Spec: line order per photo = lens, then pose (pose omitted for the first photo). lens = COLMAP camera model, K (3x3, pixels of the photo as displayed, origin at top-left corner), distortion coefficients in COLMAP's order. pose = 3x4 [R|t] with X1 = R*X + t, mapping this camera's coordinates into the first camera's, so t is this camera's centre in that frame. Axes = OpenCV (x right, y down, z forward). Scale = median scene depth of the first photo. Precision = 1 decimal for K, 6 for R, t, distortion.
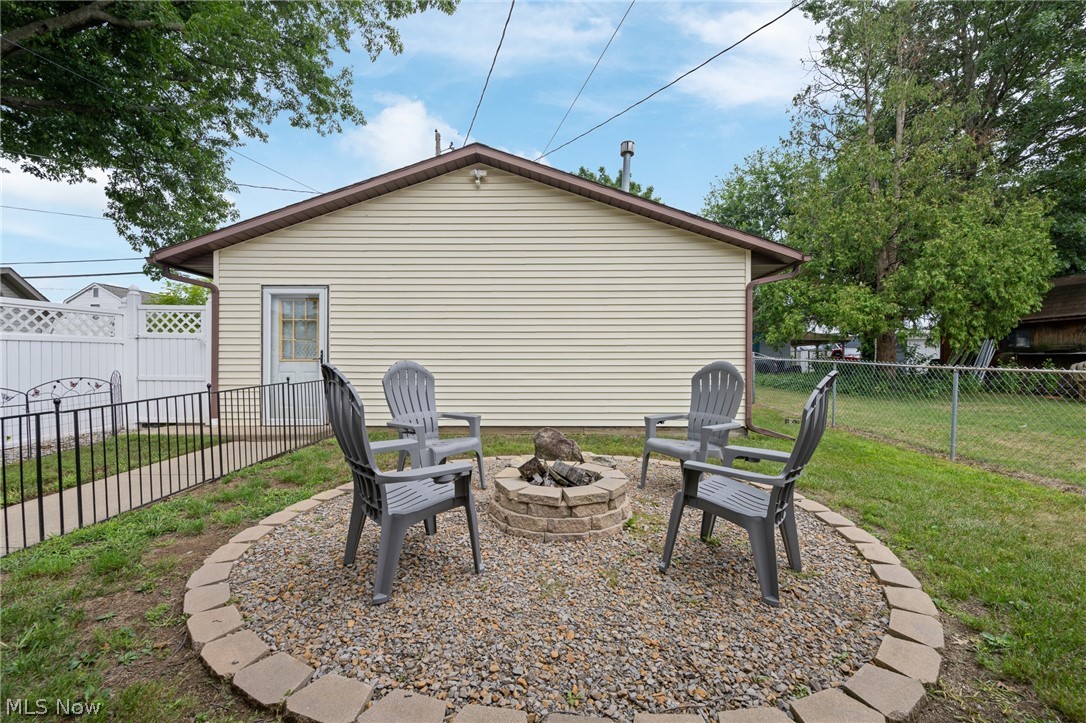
lens RADIAL K [[425.4, 0, 540.4], [0, 425.4, 367.9], [0, 0, 1]] dist [-0.001311, -0.000729]
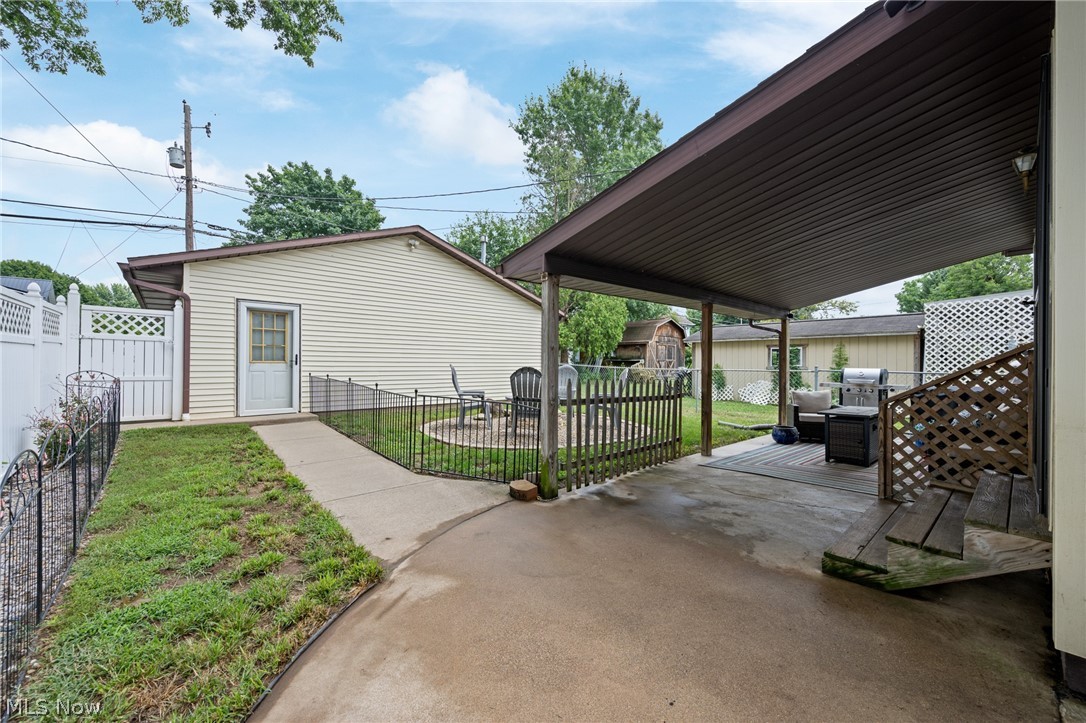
lens RADIAL K [[425.4, 0, 537.6], [0, 425.4, 363.6], [0, 0, 1]] dist [-0.001311, -0.000729]
pose [[0.747107, 0.004447, 0.664689, -0.573022], [0.001517, 0.999964, -0.008395, -0.001317], [-0.664702, 0.007280, 0.747073, -0.311603]]
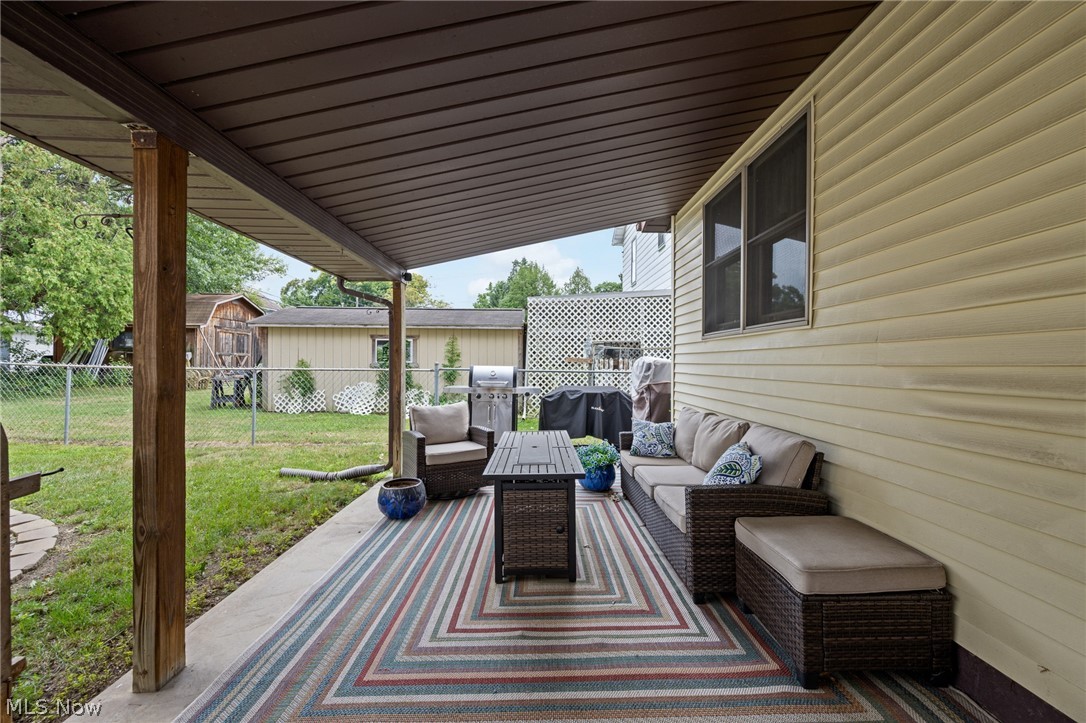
lens RADIAL K [[425.4, 0, 552.3], [0, 425.4, 365.9], [0, 0, 1]] dist [-0.001311, -0.000729]
pose [[-0.050570, -0.007177, 0.998695, -0.152499], [0.003377, 0.999967, 0.007357, -0.002211], [-0.998715, 0.003745, -0.050544, -0.162444]]
